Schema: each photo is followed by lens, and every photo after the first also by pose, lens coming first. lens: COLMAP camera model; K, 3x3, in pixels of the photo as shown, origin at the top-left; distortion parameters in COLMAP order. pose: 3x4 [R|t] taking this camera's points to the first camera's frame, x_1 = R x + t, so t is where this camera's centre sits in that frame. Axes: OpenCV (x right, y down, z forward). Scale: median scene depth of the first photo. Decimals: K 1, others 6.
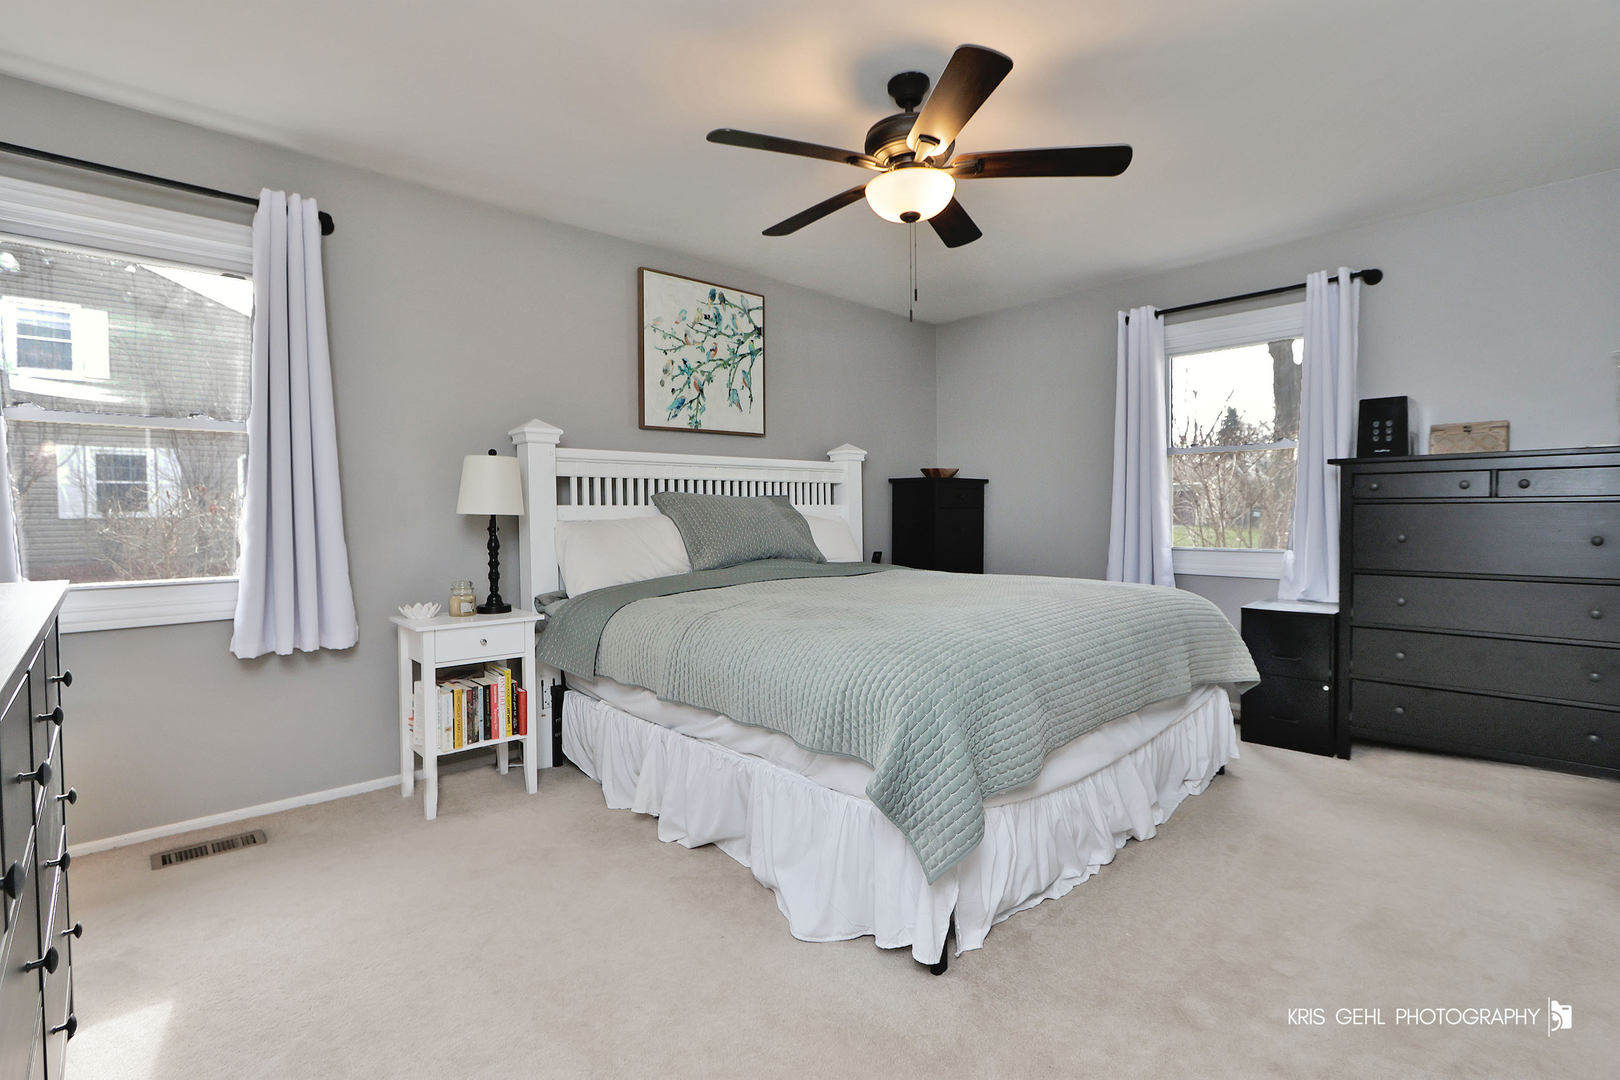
lens RADIAL K [[768.3, 0, 804.2], [0, 768.3, 529.5], [0, 0, 1]] dist [0.017818, -0.000369]
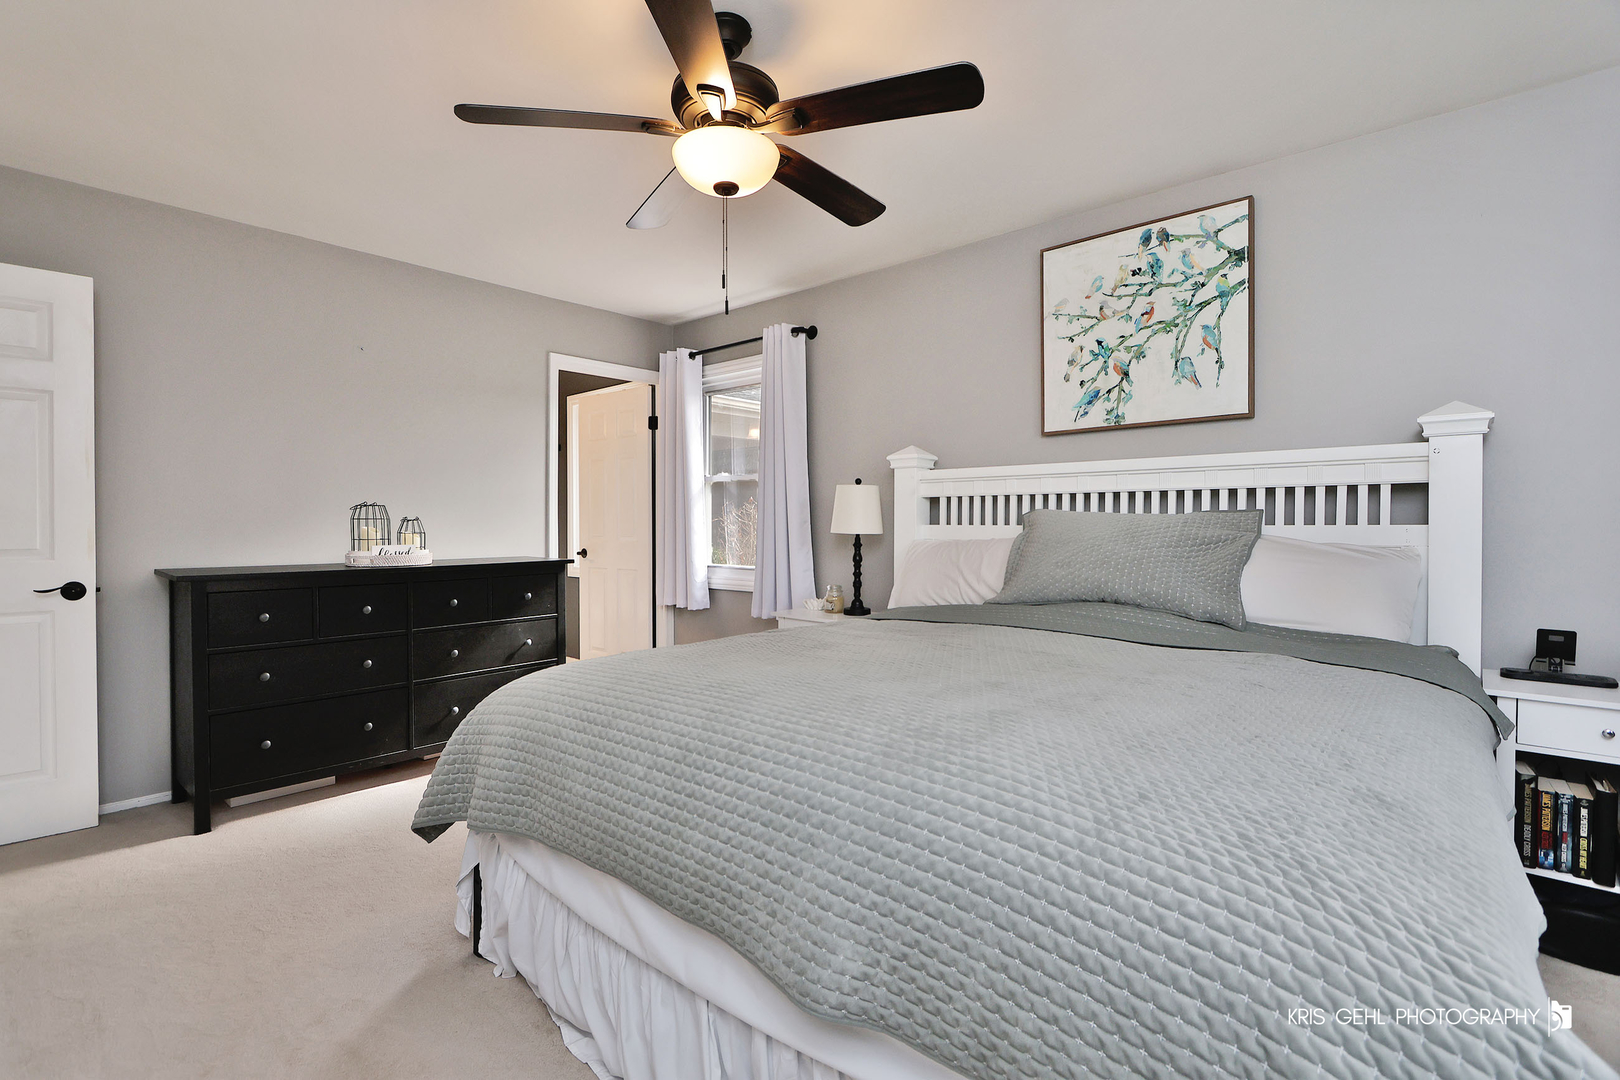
lens RADIAL K [[768.3, 0, 804.7], [0, 768.3, 540.5], [0, 0, 1]] dist [0.017818, -0.000369]
pose [[0.098460, 0.031945, -0.994628, 0.602832], [-0.019682, 0.999352, 0.030149, -0.032856], [0.994946, 0.016608, 0.099025, 0.618635]]
